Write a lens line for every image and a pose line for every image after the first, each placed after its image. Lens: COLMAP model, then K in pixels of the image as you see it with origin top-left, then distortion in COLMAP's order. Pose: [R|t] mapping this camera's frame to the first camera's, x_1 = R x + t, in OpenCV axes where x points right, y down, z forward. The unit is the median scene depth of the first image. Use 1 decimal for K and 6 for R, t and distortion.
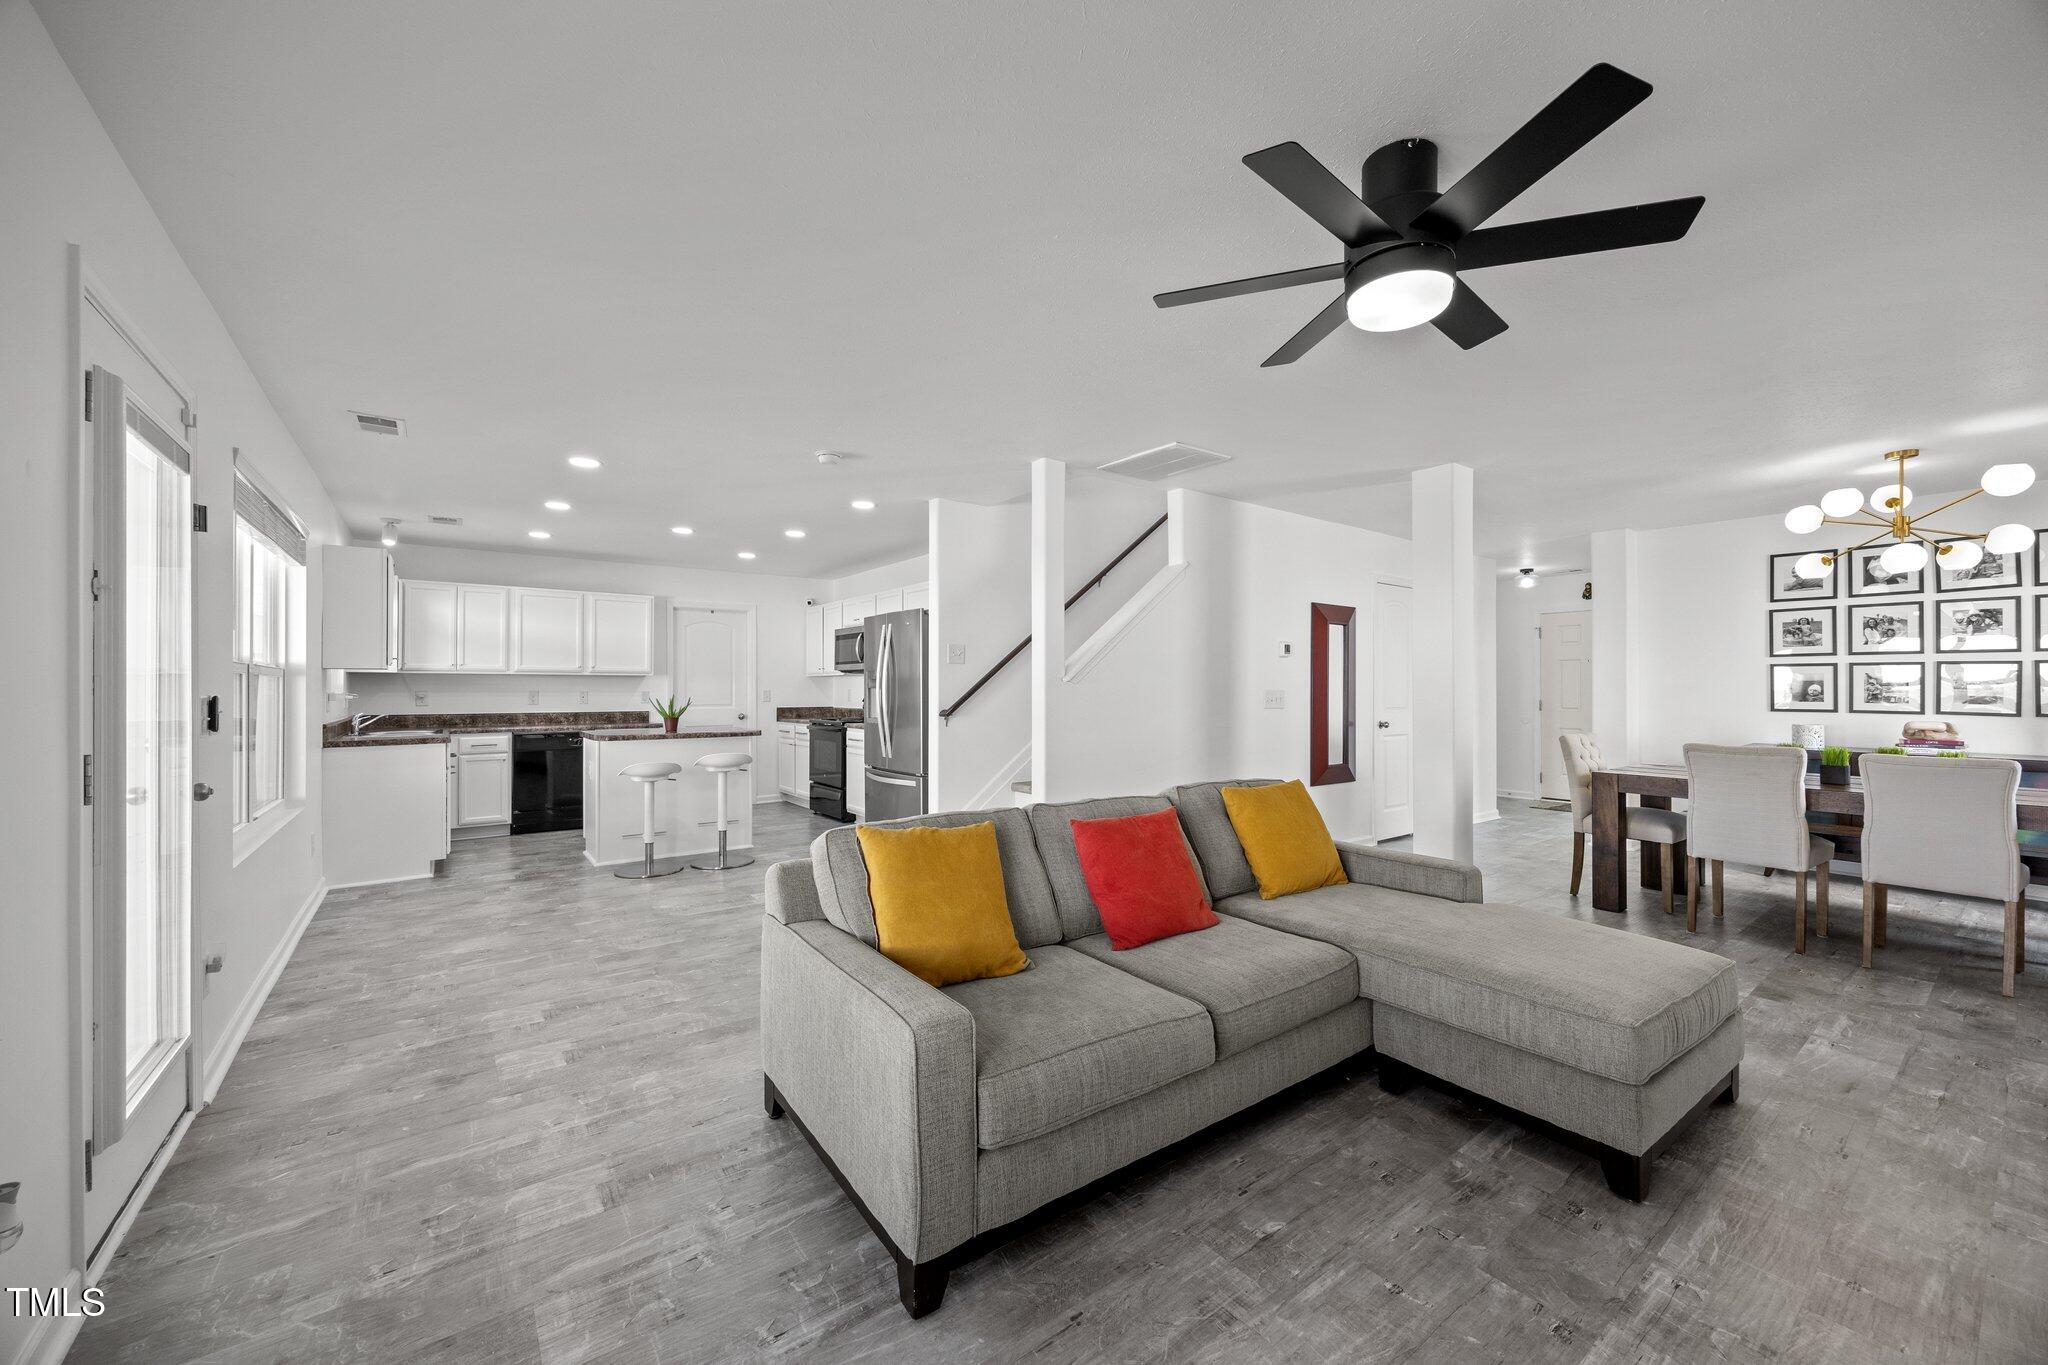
lens RADIAL K [[782.3, 0, 1029.0], [0, 782.3, 682.9], [0, 0, 1]] dist [-0.003082, 0.000289]
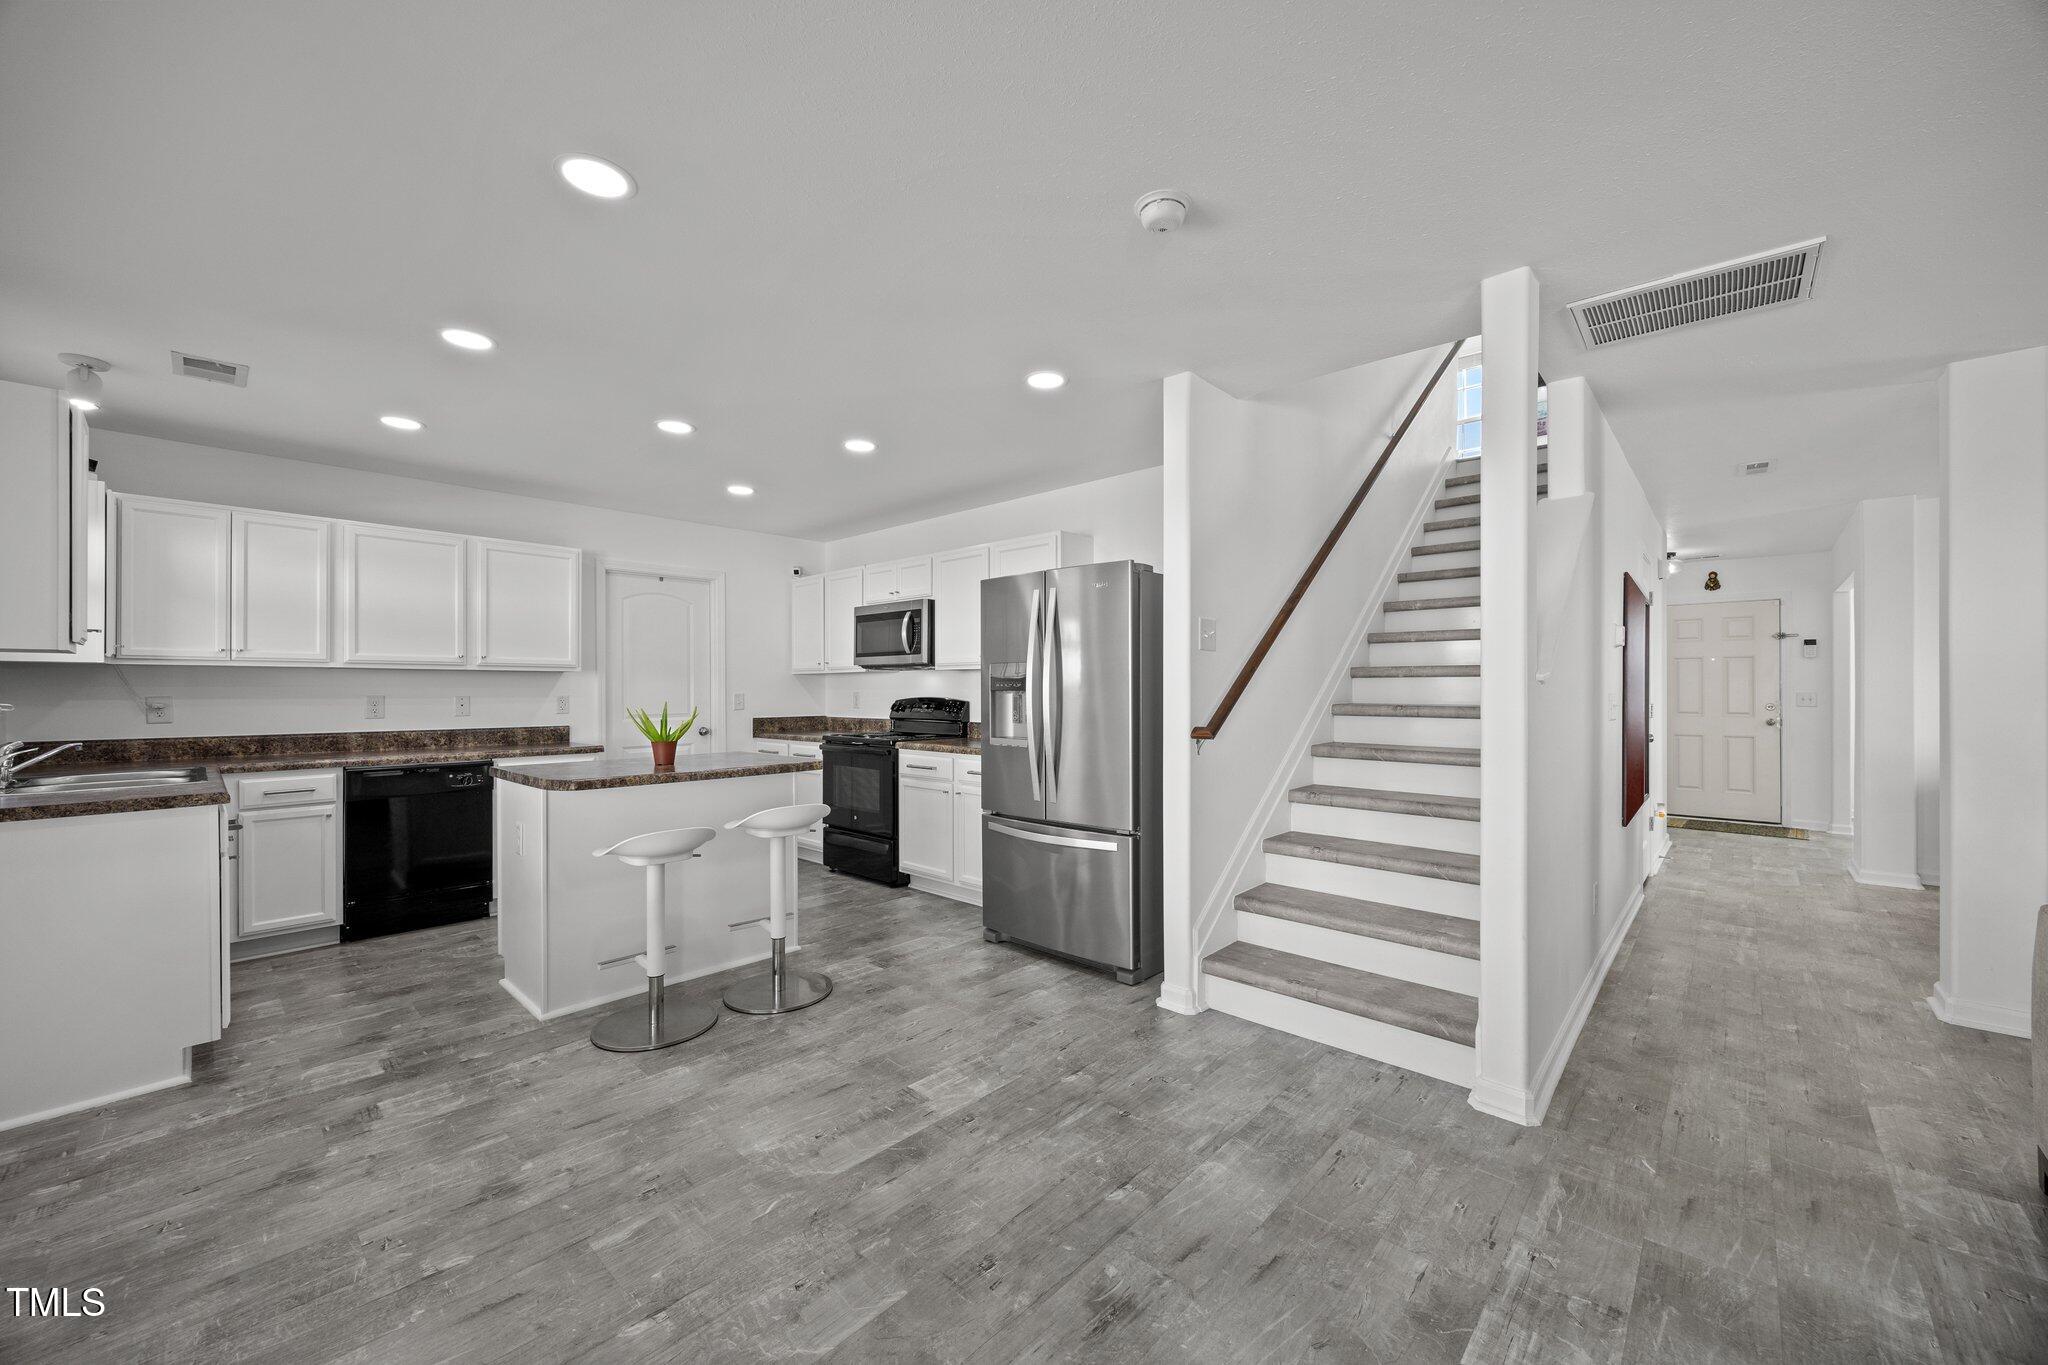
lens RADIAL K [[782.3, 0, 1034.0], [0, 782.3, 686.5], [0, 0, 1]] dist [-0.003082, 0.000289]
pose [[0.983053, -0.000235, 0.183323, -0.296703], [-0.000240, 0.999997, 0.002569, 0.001735], [-0.183323, -0.002570, 0.983049, 0.378639]]
